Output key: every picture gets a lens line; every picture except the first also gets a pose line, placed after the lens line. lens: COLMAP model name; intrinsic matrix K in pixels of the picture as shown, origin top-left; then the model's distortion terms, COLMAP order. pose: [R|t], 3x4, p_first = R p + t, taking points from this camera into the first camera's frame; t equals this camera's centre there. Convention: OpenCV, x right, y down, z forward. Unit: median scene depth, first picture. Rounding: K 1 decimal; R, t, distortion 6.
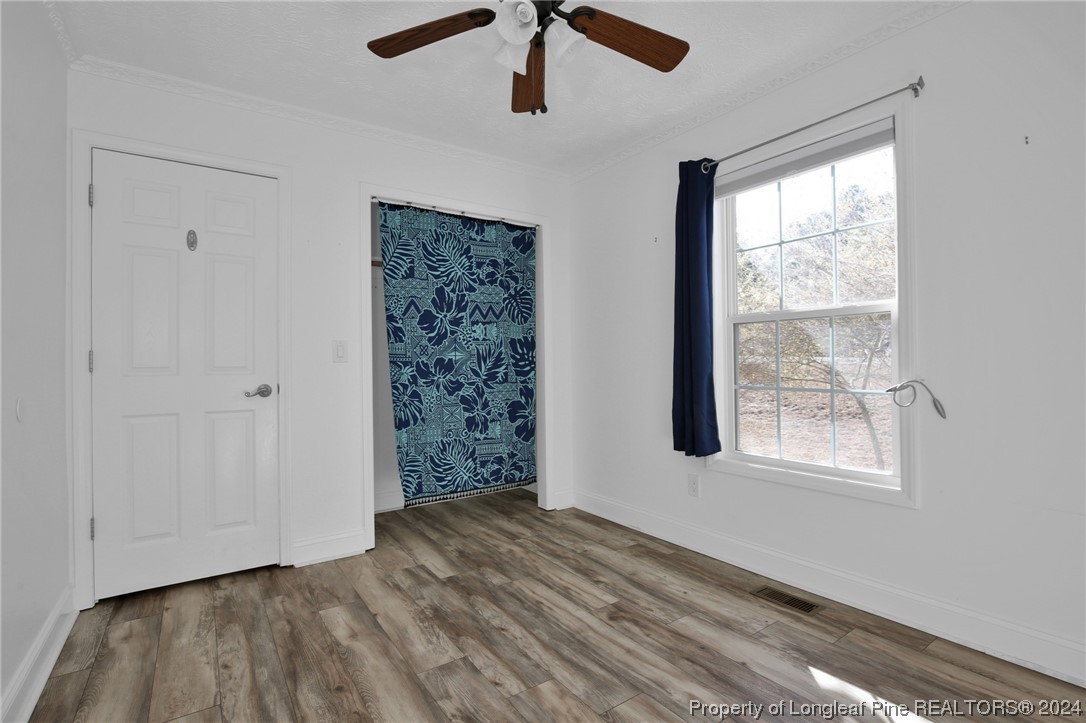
lens RADIAL K [[510.7, 0, 545.2], [0, 510.7, 361.9], [0, 0, 1]] dist [-0.024263, 0.001172]
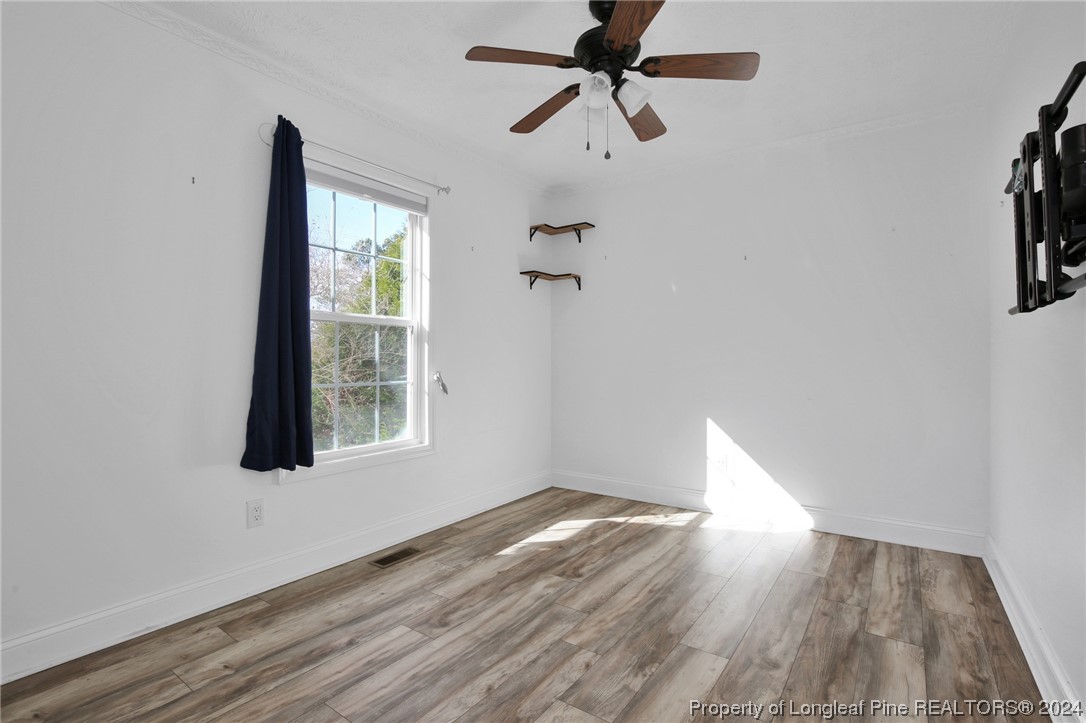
lens RADIAL K [[510.7, 0, 545.2], [0, 510.7, 361.9], [0, 0, 1]] dist [-0.024263, 0.001172]
pose [[-0.342353, 0.011484, 0.939501, -0.839450], [0.004490, 0.999934, -0.010586, 0.020799], [-0.939561, 0.000594, -0.342382, 1.152665]]
